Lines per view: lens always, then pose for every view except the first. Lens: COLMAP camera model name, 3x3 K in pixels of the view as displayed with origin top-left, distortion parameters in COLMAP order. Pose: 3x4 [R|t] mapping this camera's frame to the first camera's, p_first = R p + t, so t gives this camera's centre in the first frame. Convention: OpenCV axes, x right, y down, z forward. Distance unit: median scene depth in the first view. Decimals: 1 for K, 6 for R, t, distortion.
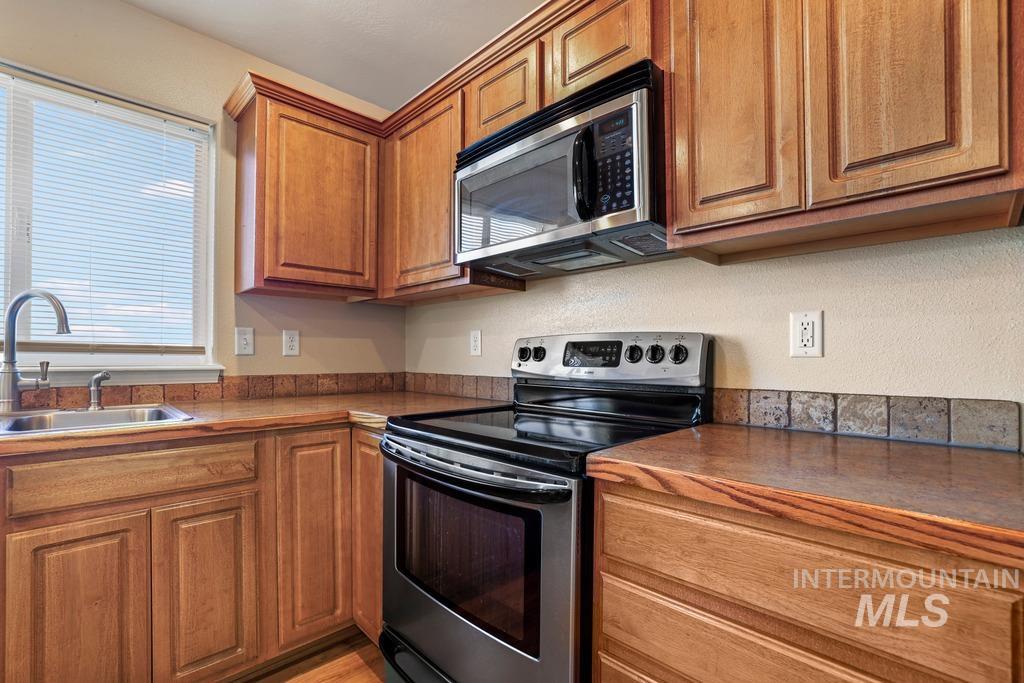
lens RADIAL K [[459.2, 0, 507.8], [0, 459.2, 357.0], [0, 0, 1]] dist [-0.043448, 0.015798]
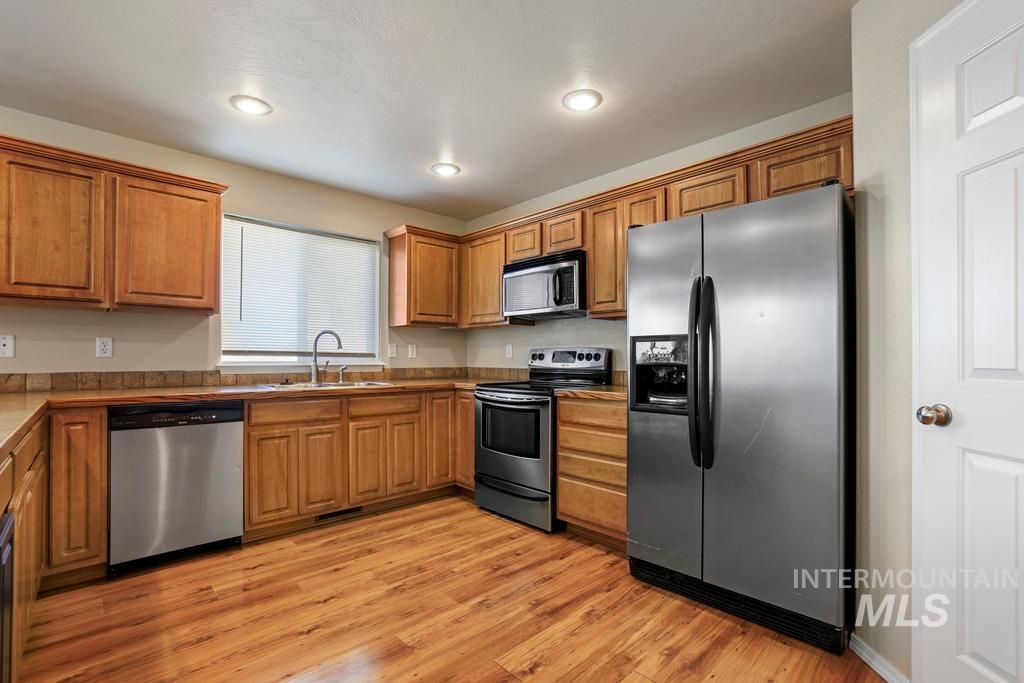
lens RADIAL K [[470.8, 0, 512.2], [0, 470.8, 354.6], [0, 0, 1]] dist [-0.002403, -0.000206]
pose [[0.999924, -0.002330, -0.012065, -0.044051], [0.002223, 0.999959, -0.008812, 0.001796], [0.012085, 0.008785, 0.999888, -1.264131]]
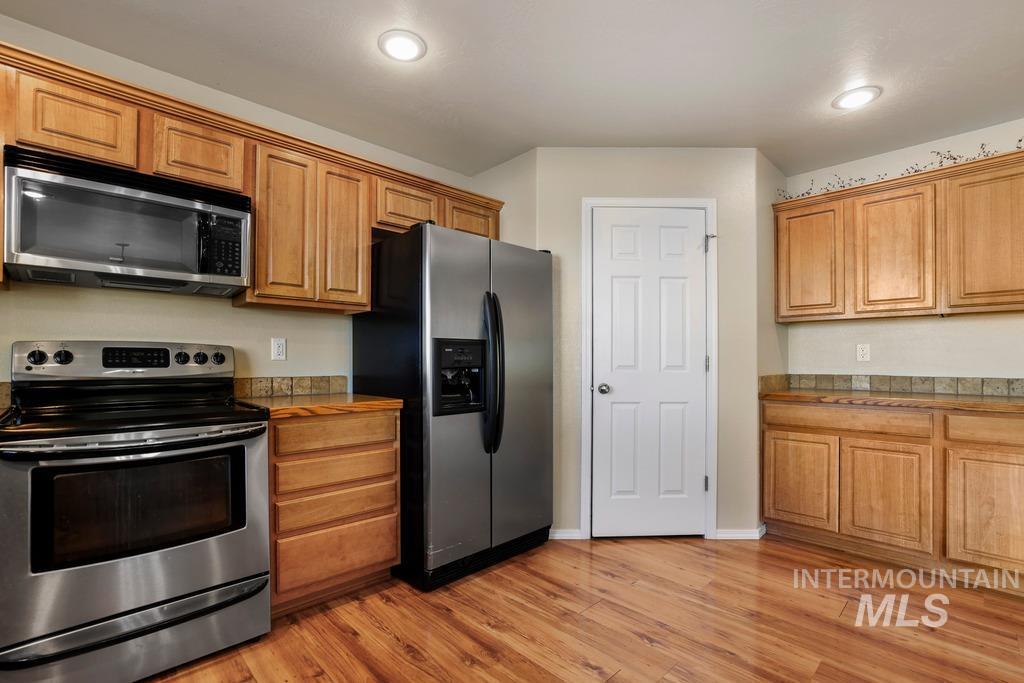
lens RADIAL K [[459.2, 0, 507.8], [0, 459.2, 357.0], [0, 0, 1]] dist [-0.043448, 0.015798]
pose [[0.011799, 0.005747, 0.999914, -1.022268], [-0.000336, 0.999983, -0.005743, -0.001914], [-0.999930, -0.000268, 0.011801, -0.046085]]
